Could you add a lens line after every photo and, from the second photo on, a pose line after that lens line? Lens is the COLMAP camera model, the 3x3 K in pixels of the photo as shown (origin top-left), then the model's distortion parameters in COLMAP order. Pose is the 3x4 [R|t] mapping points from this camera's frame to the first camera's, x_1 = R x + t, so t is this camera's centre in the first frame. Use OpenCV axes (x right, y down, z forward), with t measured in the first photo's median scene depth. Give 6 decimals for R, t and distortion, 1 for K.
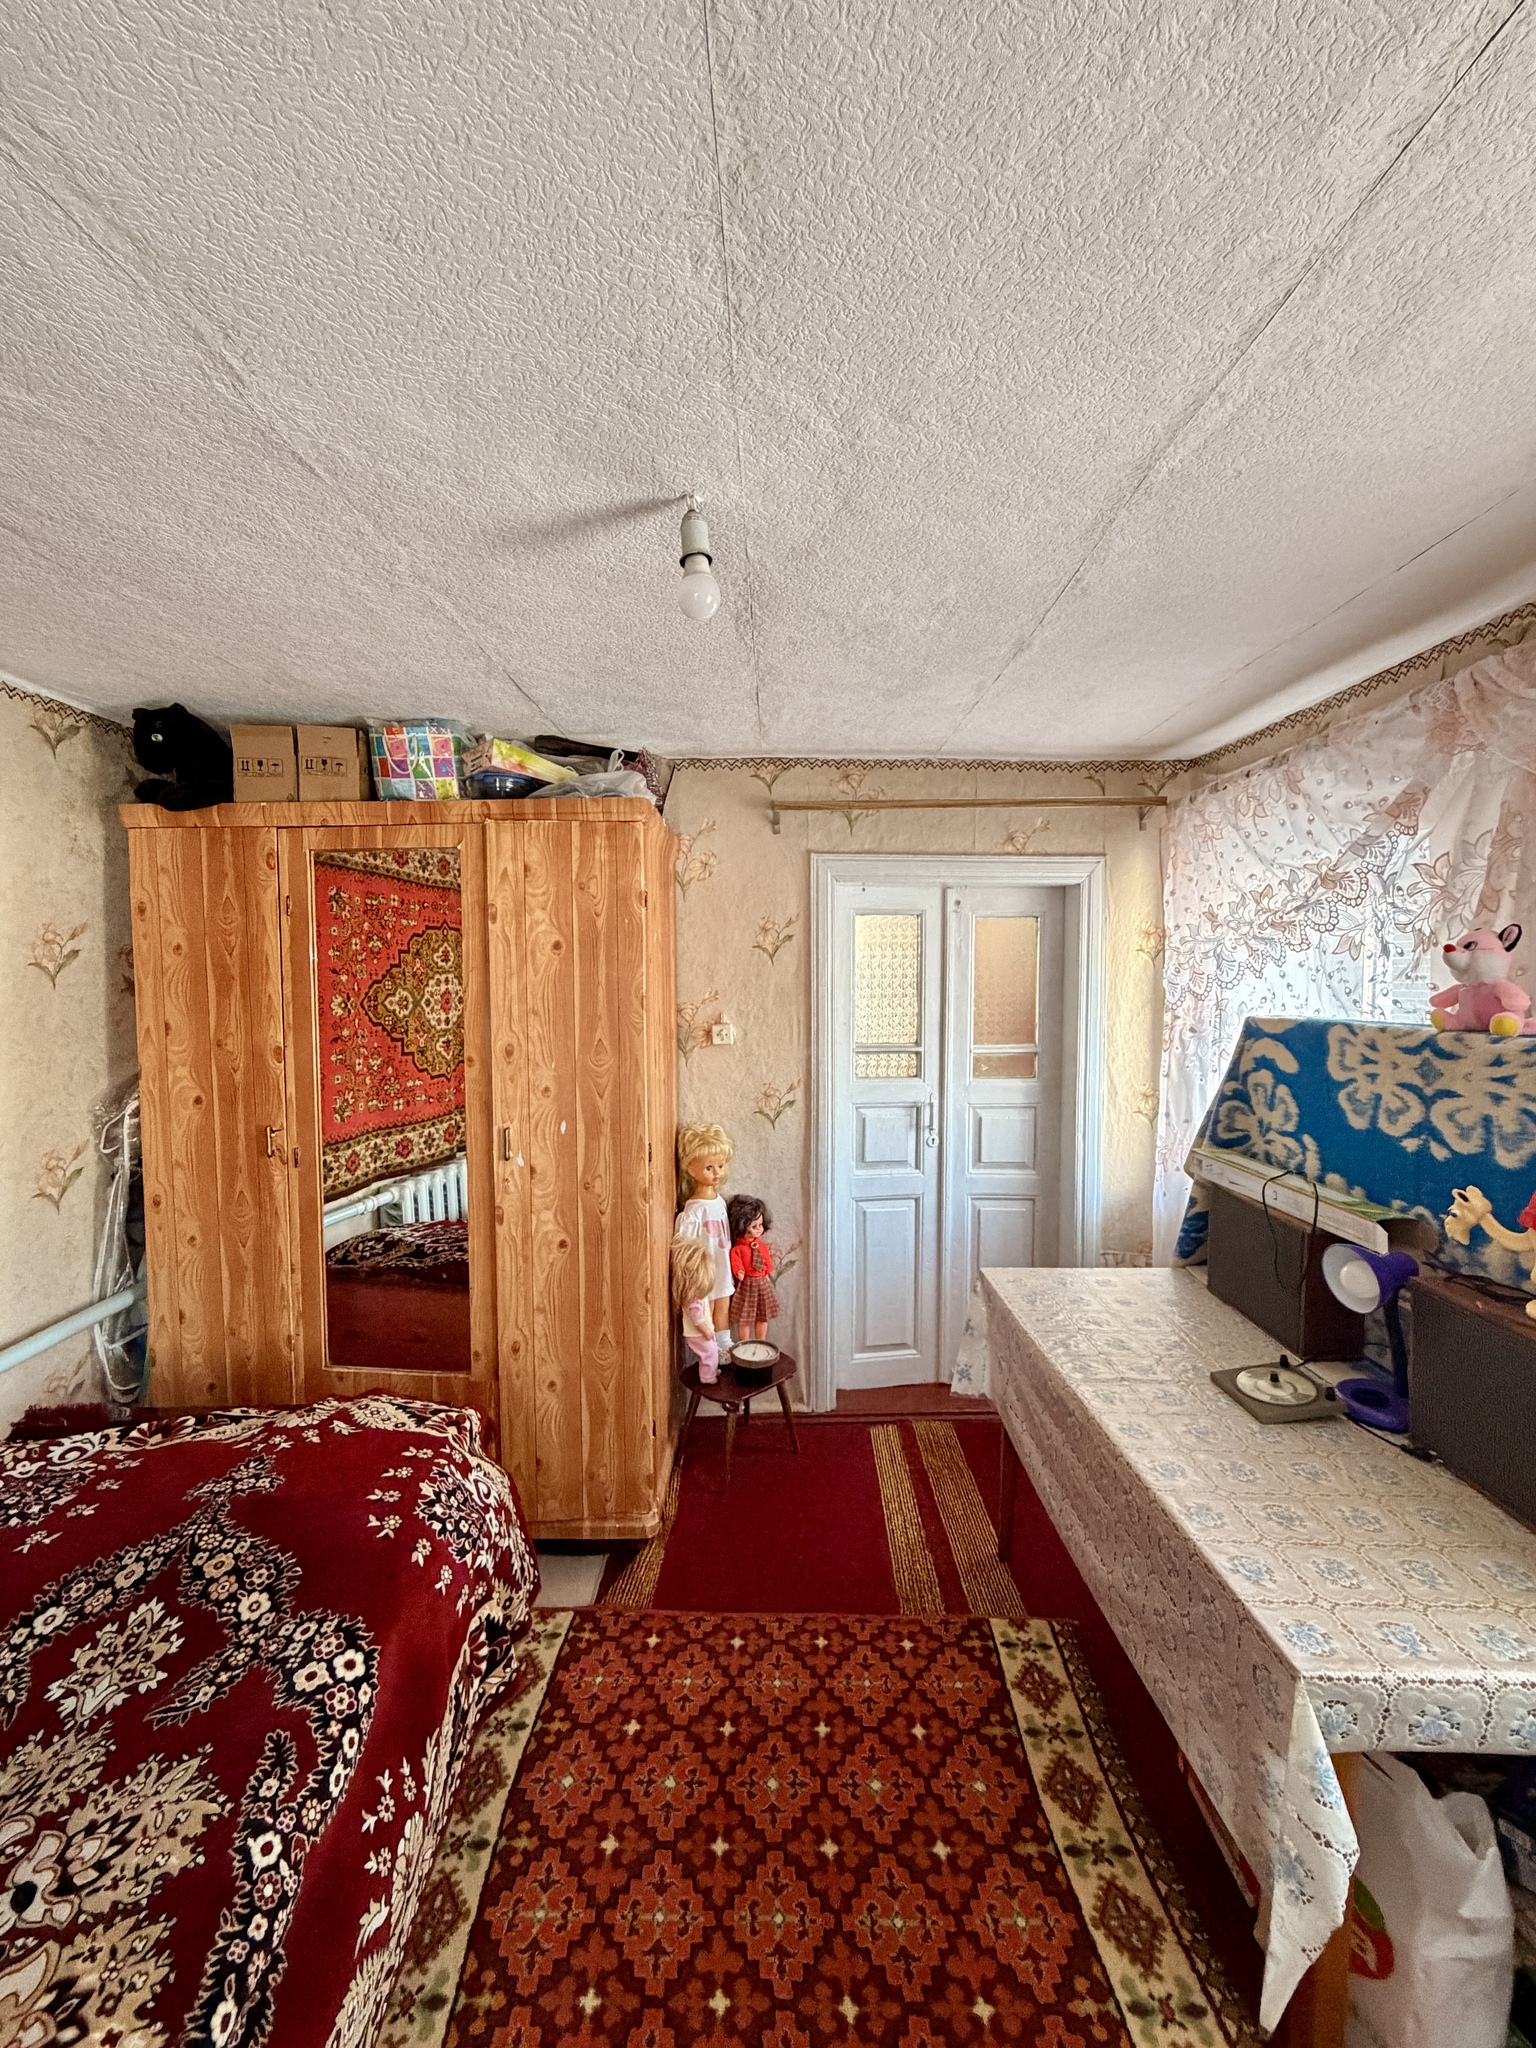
lens RADIAL K [[808.7, 0, 767.5], [0, 808.7, 1018.9], [0, 0, 1]] dist [-0.000715, -0.000033]
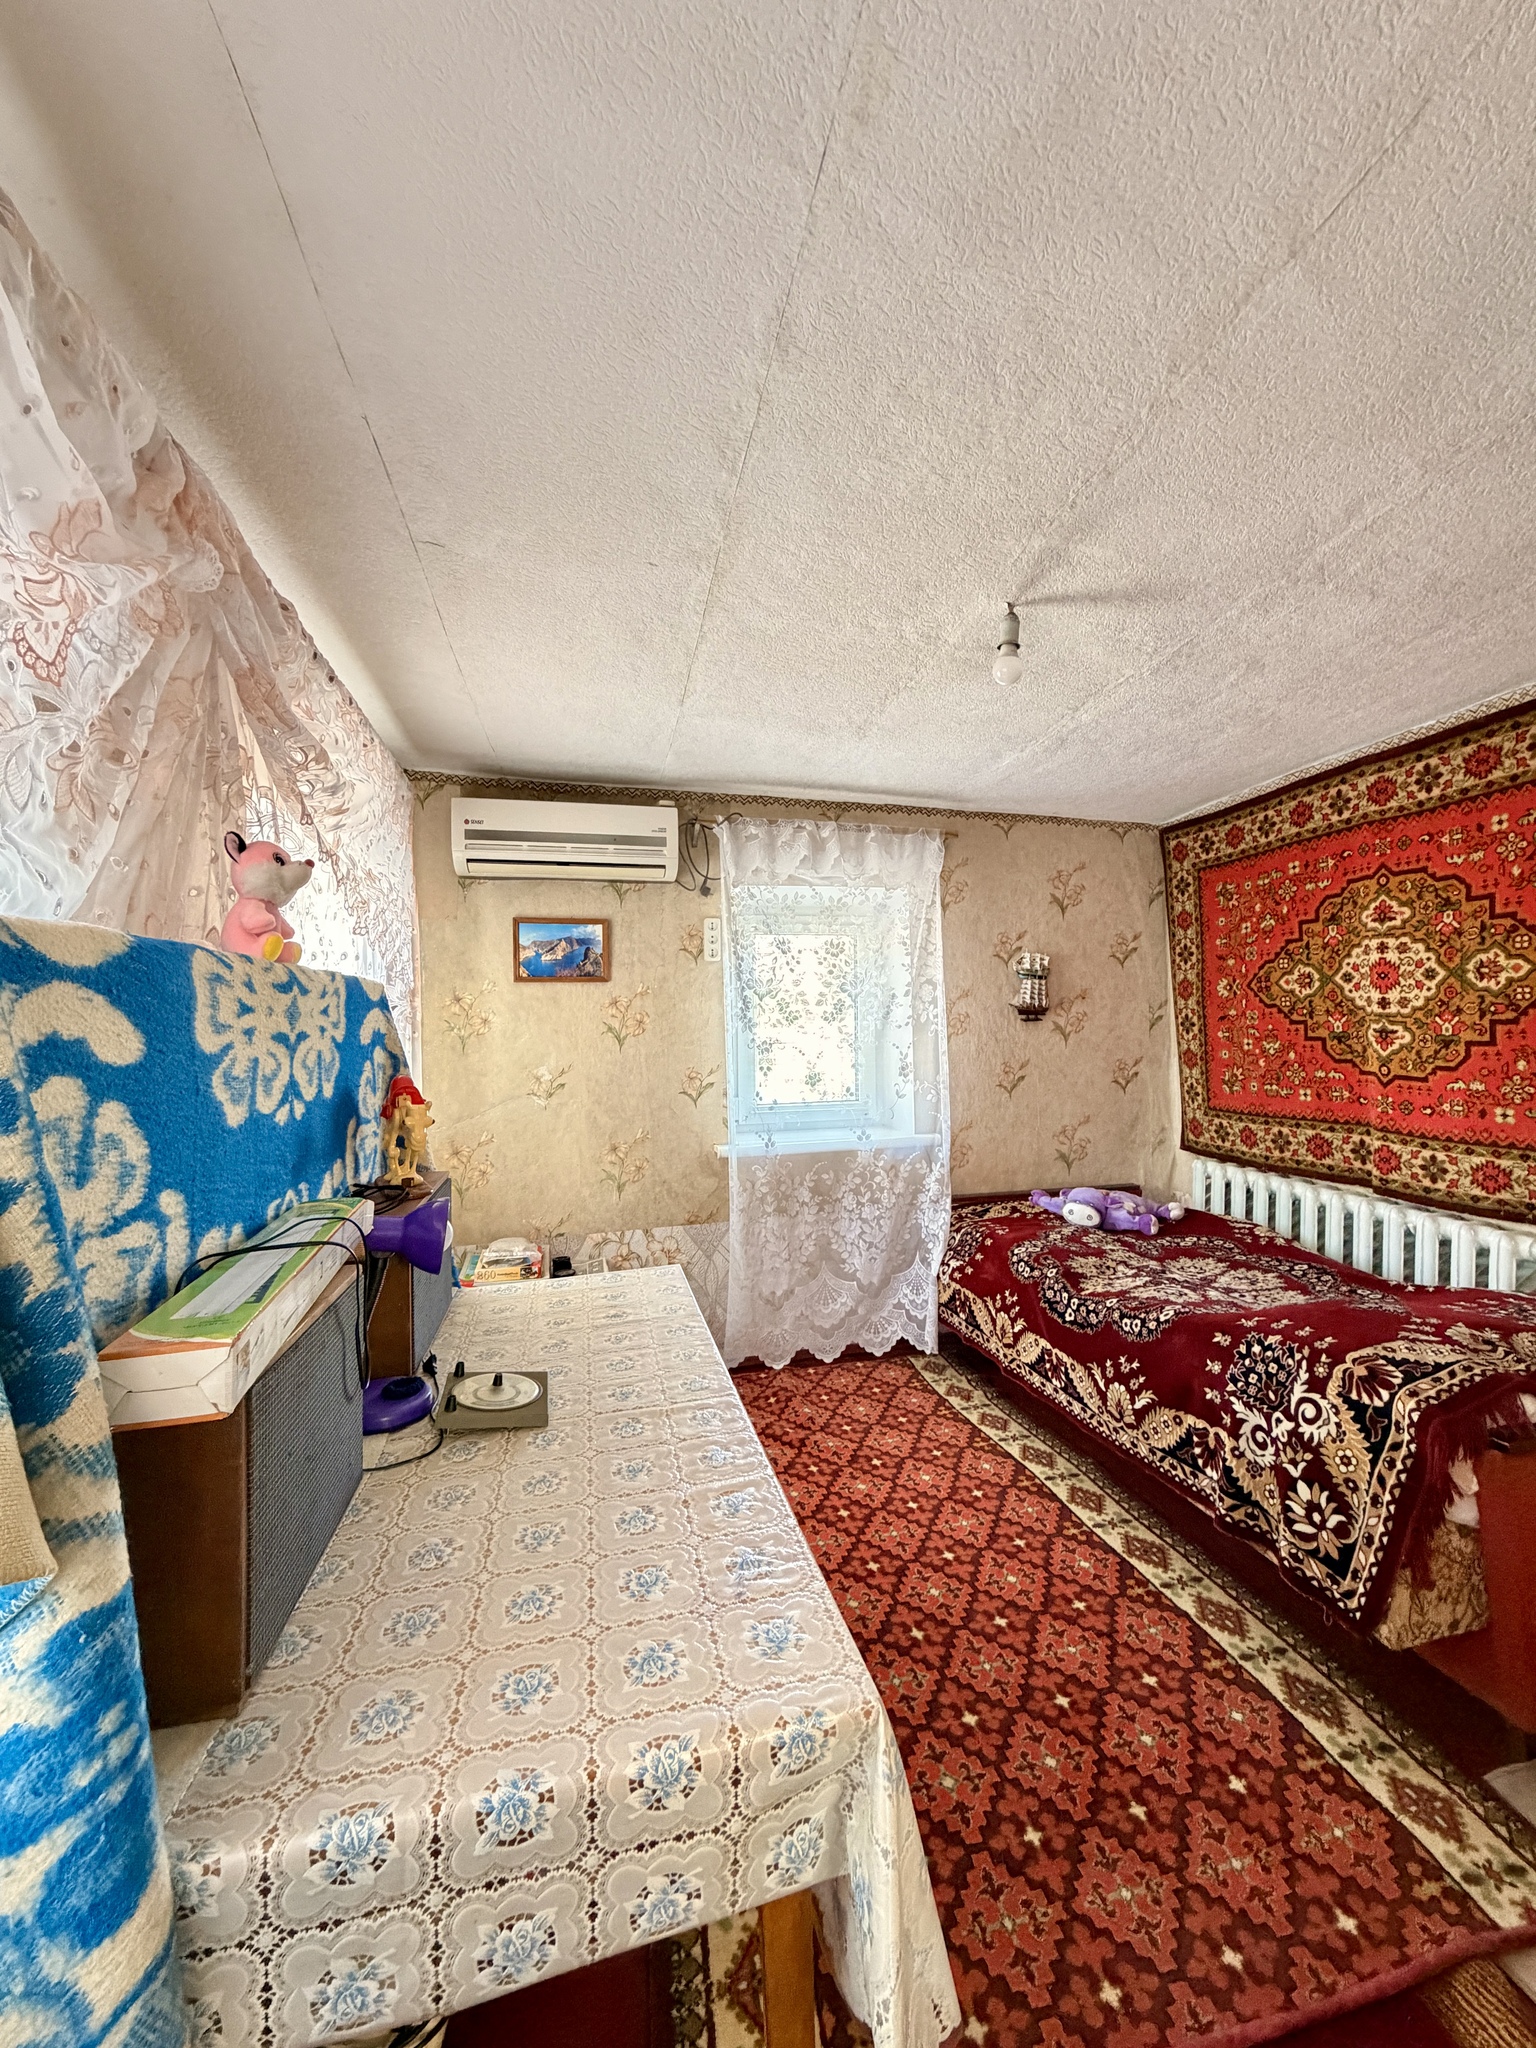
lens RADIAL K [[808.7, 0, 768.7], [0, 808.7, 1020.4], [0, 0, 1]] dist [-0.000715, -0.000033]
pose [[-0.974671, 0.019849, -0.222760, 0.479303], [0.007191, 0.998320, 0.057493, 0.026870], [0.223527, 0.054435, -0.973177, 1.658378]]
